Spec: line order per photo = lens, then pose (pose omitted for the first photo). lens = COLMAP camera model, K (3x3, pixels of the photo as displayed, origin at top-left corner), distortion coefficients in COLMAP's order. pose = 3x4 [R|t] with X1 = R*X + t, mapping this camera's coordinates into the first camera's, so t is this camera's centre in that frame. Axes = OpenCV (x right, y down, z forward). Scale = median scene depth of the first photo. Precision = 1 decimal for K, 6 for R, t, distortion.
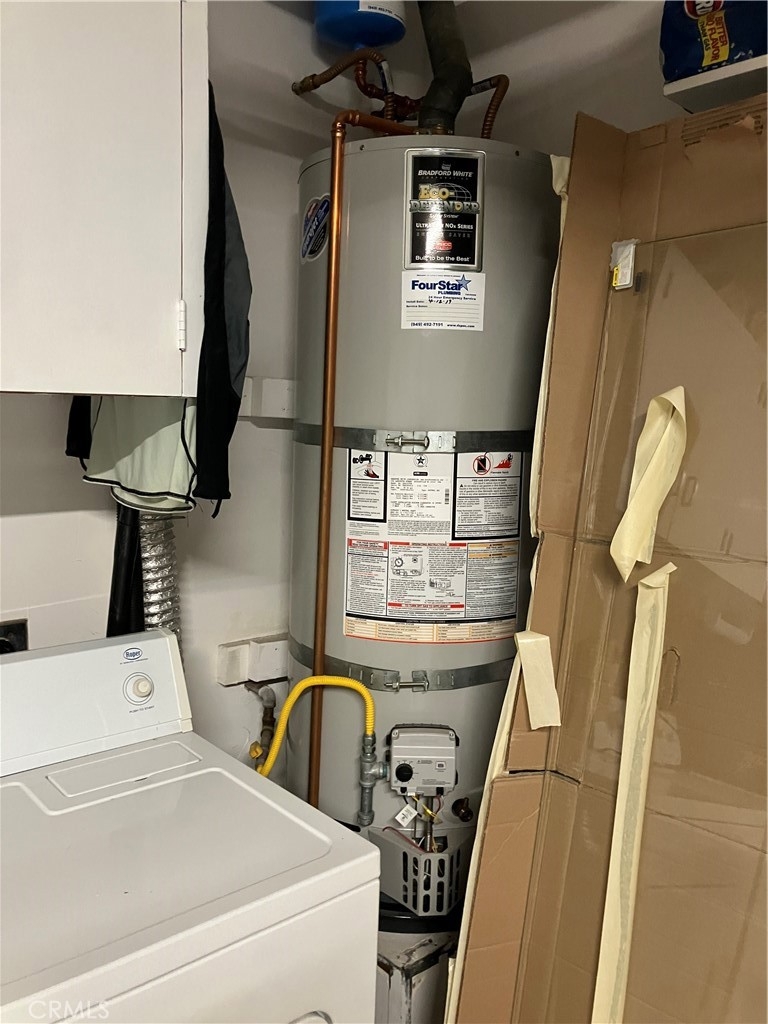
lens RADIAL K [[844.8, 0, 384.0], [0, 844.8, 512.0], [0, 0, 1]] dist [0.101467, -0.212427]
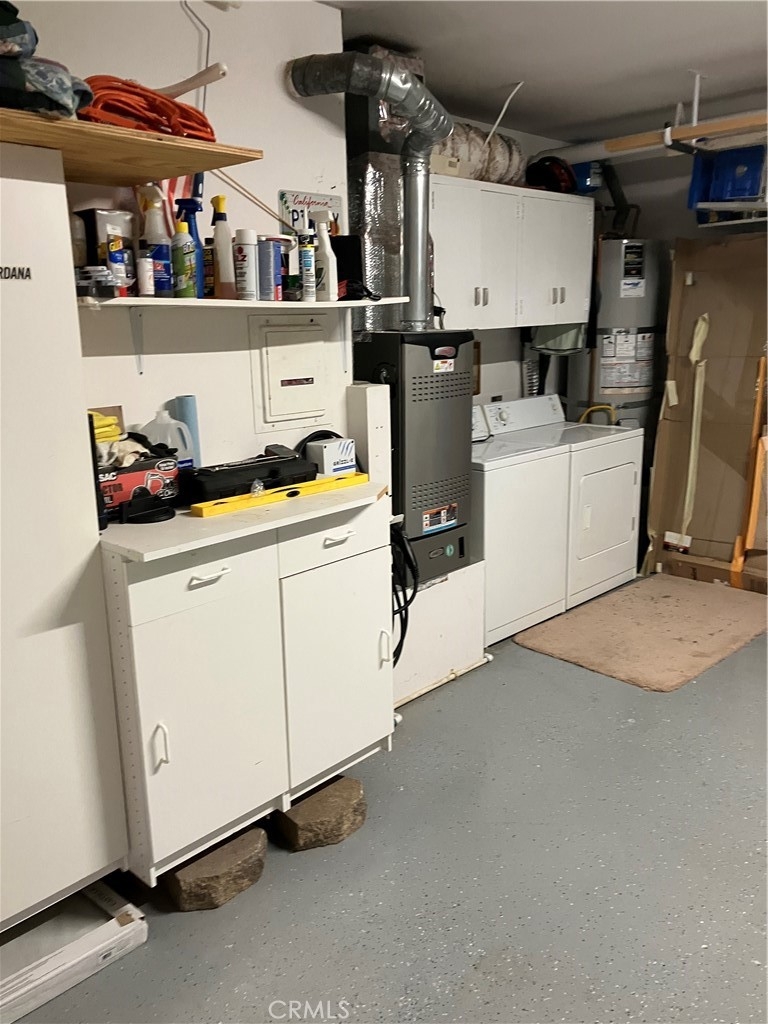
lens RADIAL K [[829.9, 0, 384.0], [0, 829.9, 512.0], [0, 0, 1]] dist [-0.006034, 0.000495]
pose [[0.994688, -0.071246, 0.074292, -1.209685], [0.061902, 0.990688, 0.121267, 0.167085], [-0.082240, -0.116024, 0.989836, -2.249148]]
